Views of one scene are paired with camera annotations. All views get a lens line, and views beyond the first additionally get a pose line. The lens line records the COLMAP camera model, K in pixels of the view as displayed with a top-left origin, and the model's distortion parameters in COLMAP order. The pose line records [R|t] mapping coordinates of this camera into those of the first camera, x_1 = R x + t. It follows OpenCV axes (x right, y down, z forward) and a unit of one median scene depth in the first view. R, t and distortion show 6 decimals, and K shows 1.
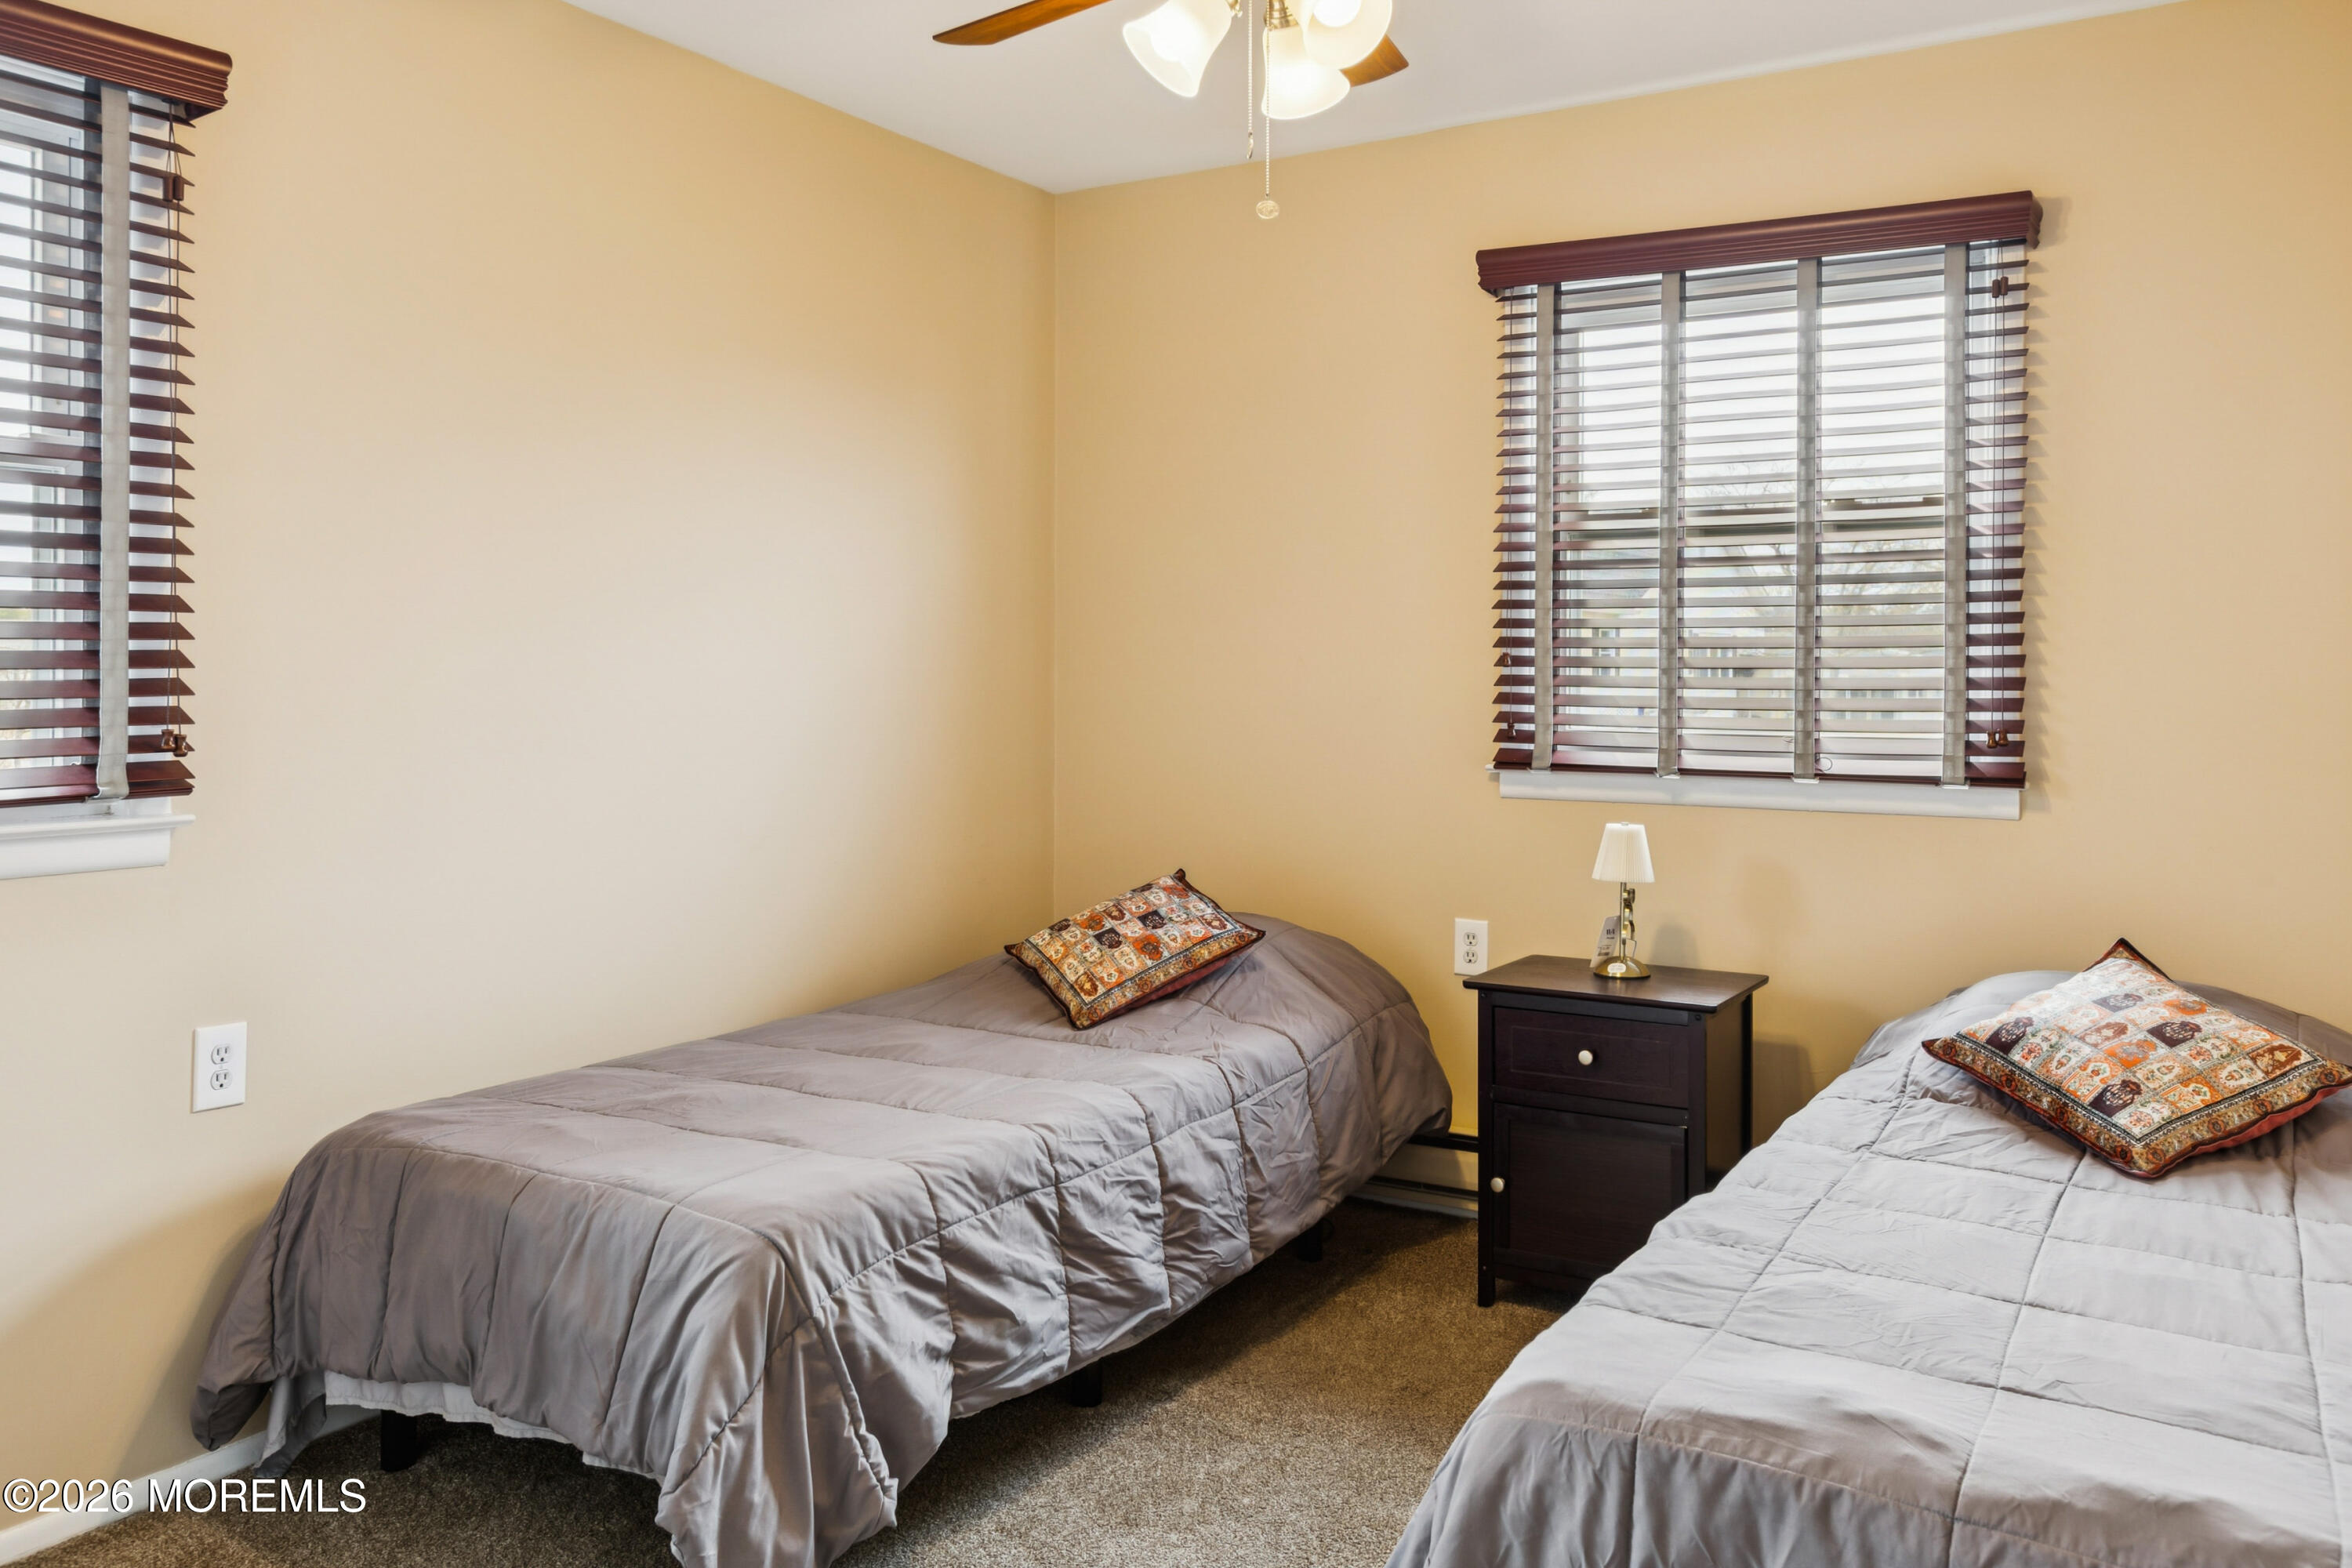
lens RADIAL K [[1783.3, 0, 1169.3], [0, 1783.3, 771.2], [0, 0, 1]] dist [0.004124, -0.000946]
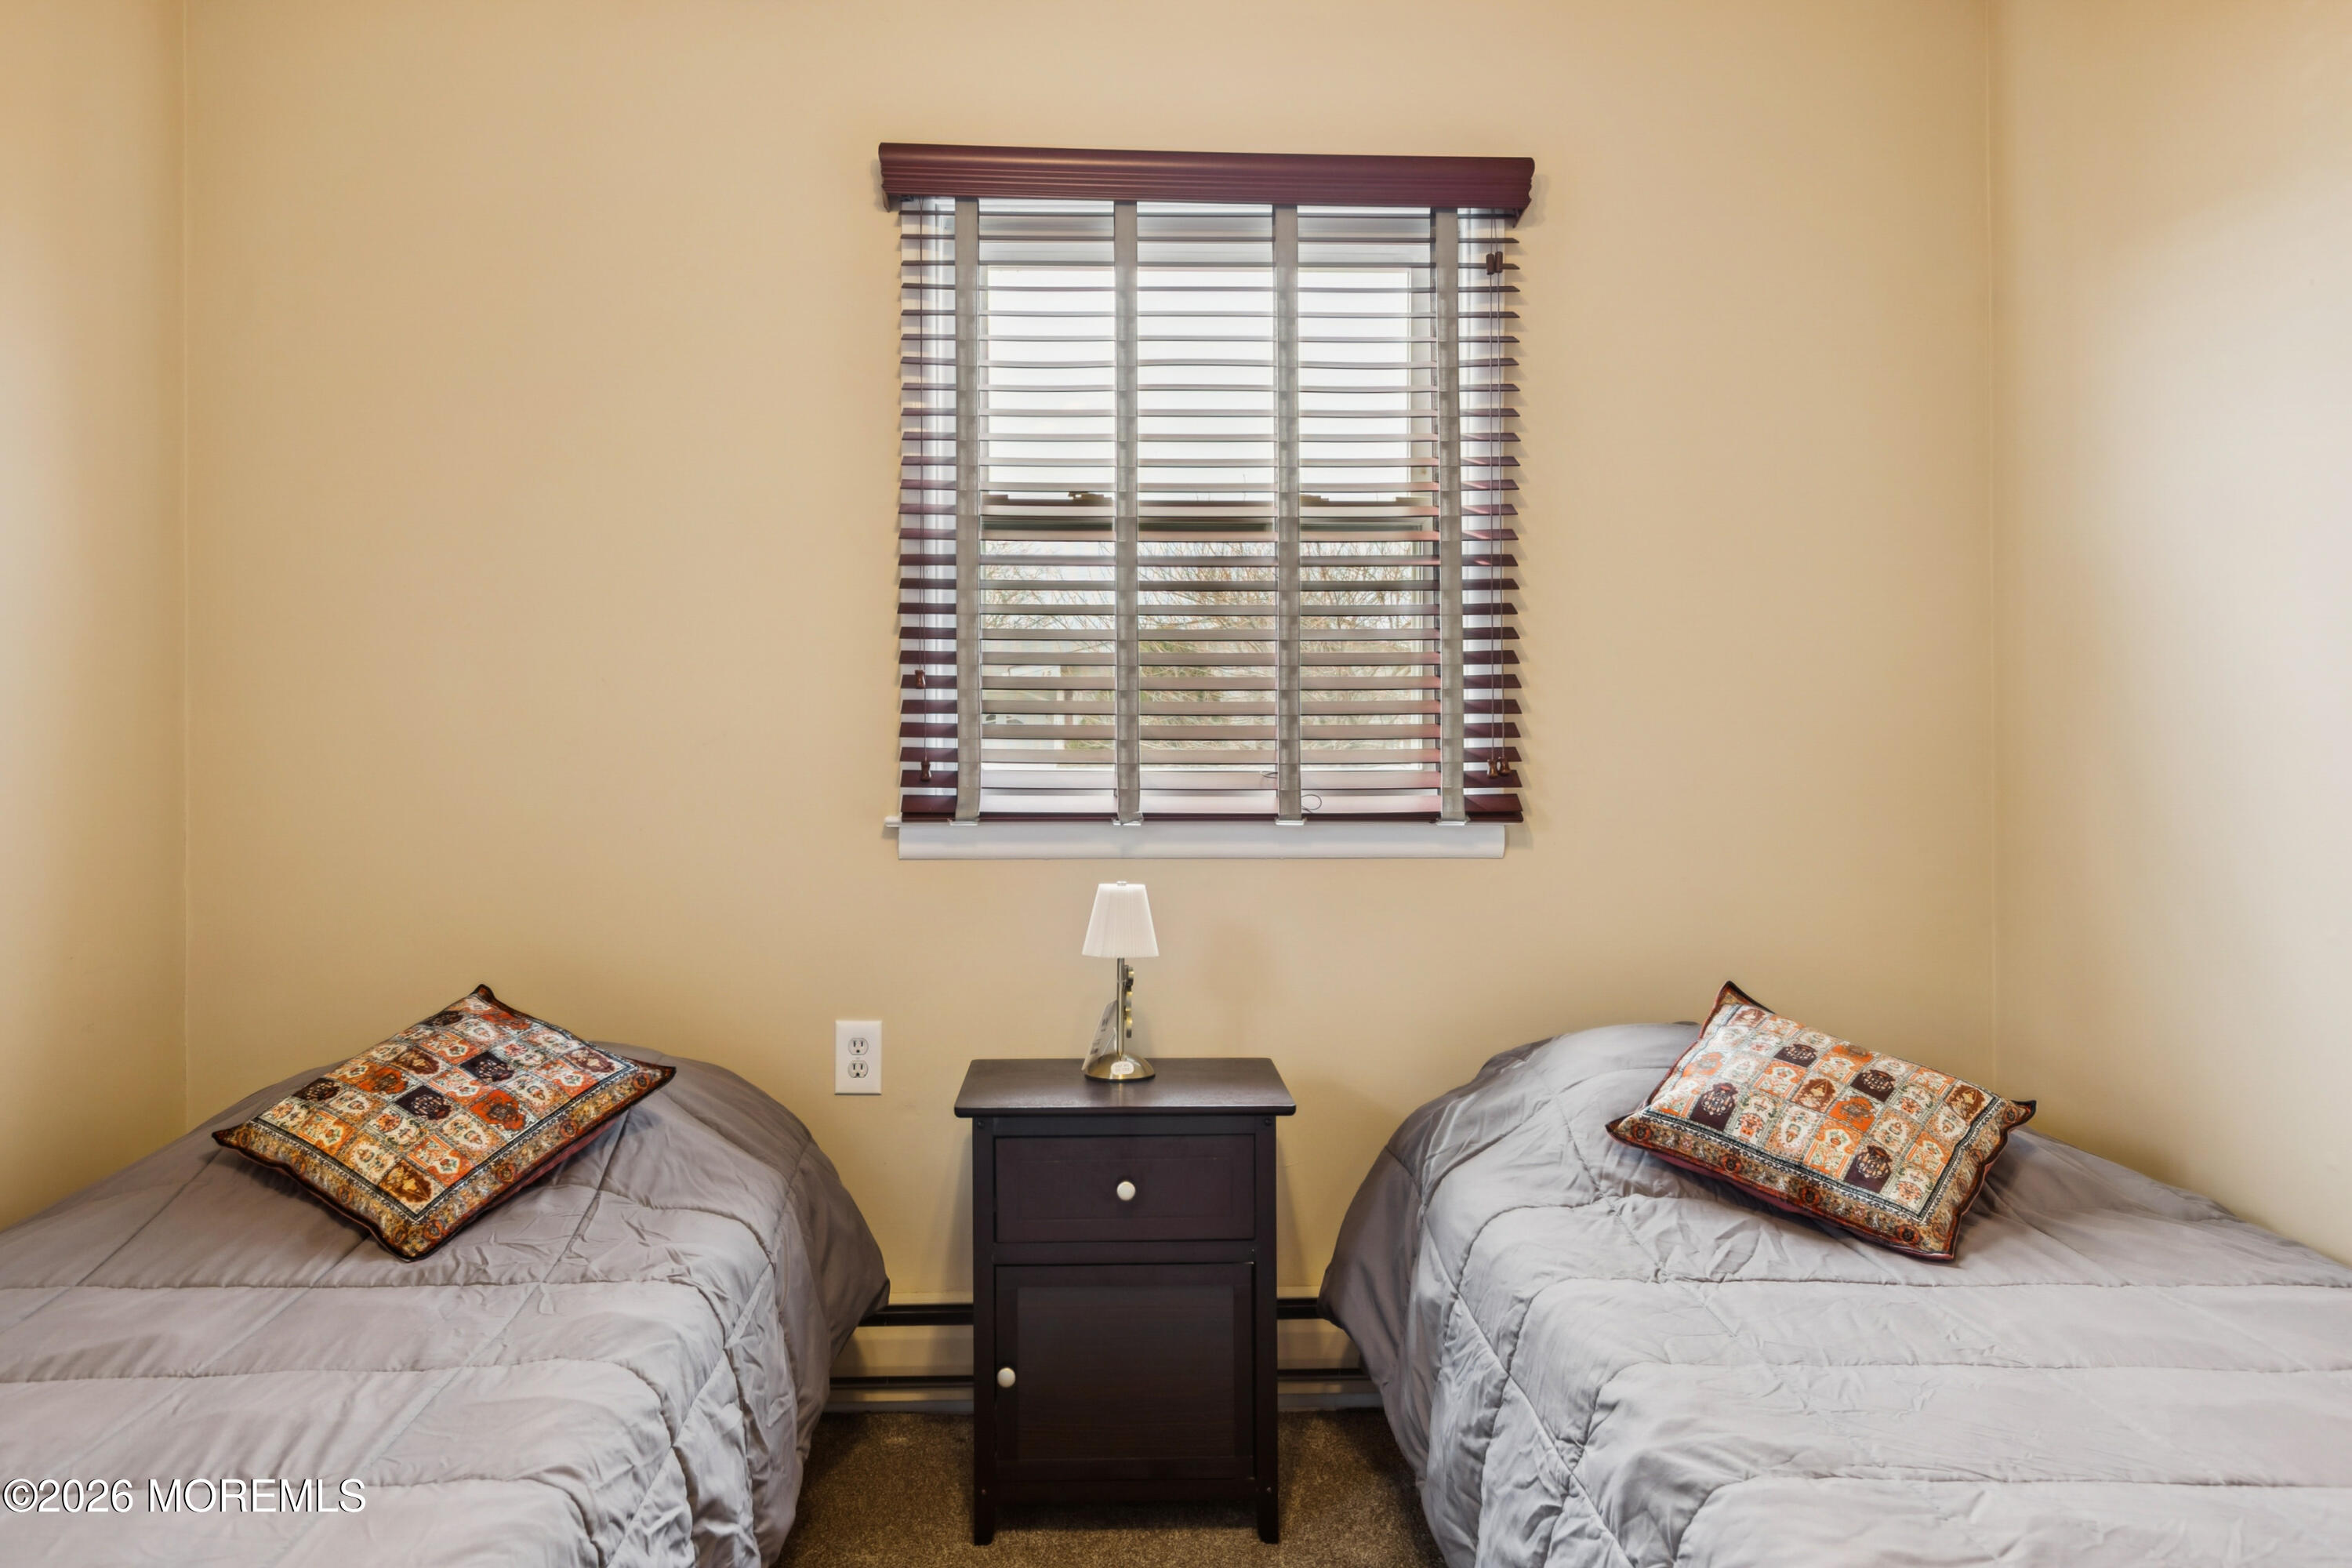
lens RADIAL K [[1826.6, 0, 1176.0], [0, 1826.6, 784.0], [0, 0, 1]] dist [0.000657, -0.009318]
pose [[0.840719, -0.019224, 0.541130, -0.160814], [0.034886, 0.999216, -0.018702, 0.001452], [-0.540346, 0.034601, 0.840731, 0.308129]]
